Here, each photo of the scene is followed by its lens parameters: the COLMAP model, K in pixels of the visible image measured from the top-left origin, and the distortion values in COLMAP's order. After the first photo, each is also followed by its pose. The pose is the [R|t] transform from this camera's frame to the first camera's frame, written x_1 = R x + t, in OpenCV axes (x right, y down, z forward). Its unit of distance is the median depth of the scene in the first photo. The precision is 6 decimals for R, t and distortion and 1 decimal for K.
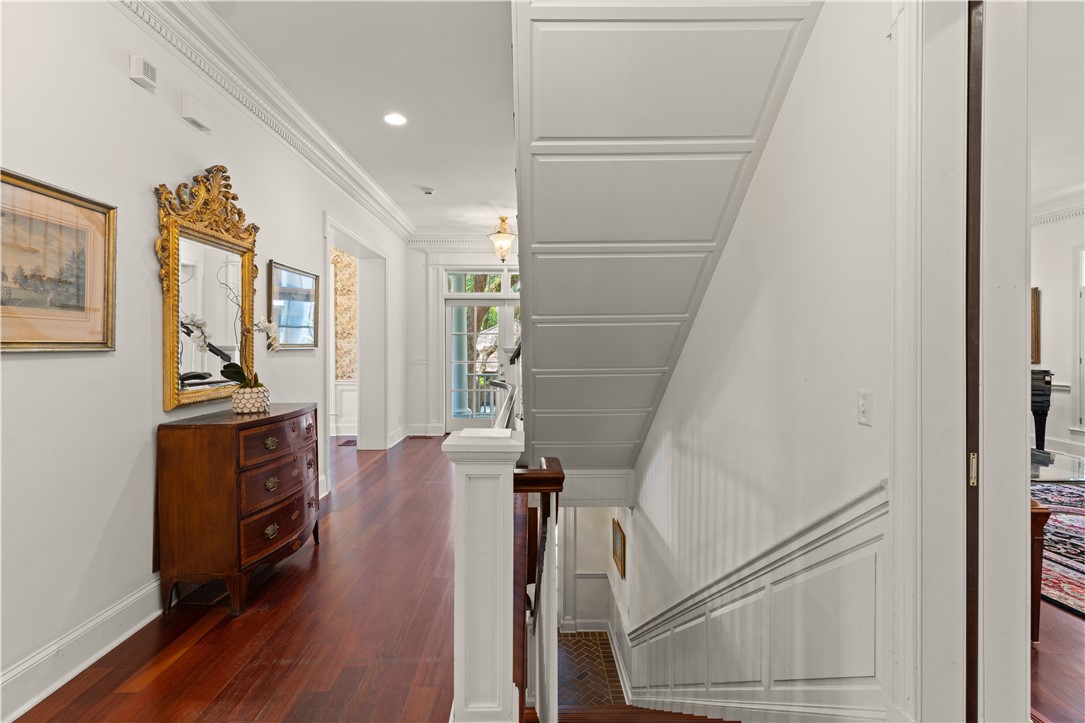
lens RADIAL K [[521.1, 0, 542.5], [0, 521.1, 361.5], [0, 0, 1]] dist [-0.003342, -0.000367]
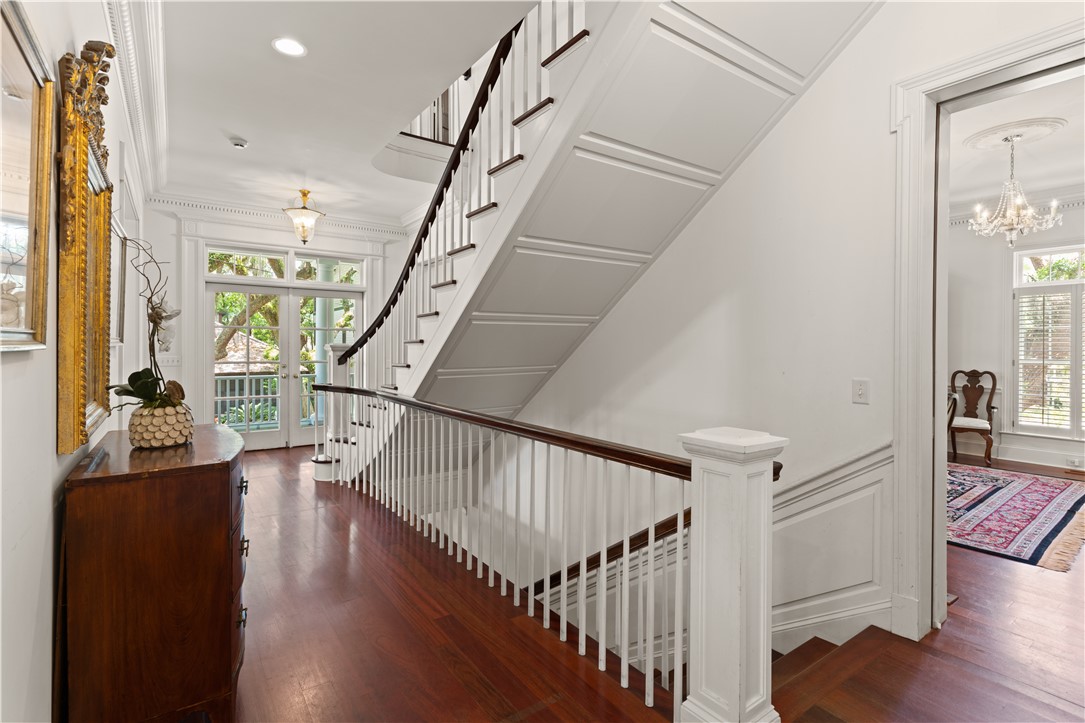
lens RADIAL K [[516.8, 0, 542.5], [0, 516.8, 361.5], [0, 0, 1]] dist [0.001617, 0.000213]
pose [[0.822211, -0.010666, 0.569082, -0.539626], [0.009122, 0.999943, 0.005561, -0.004232], [-0.569109, 0.000619, 0.822262, 0.213325]]
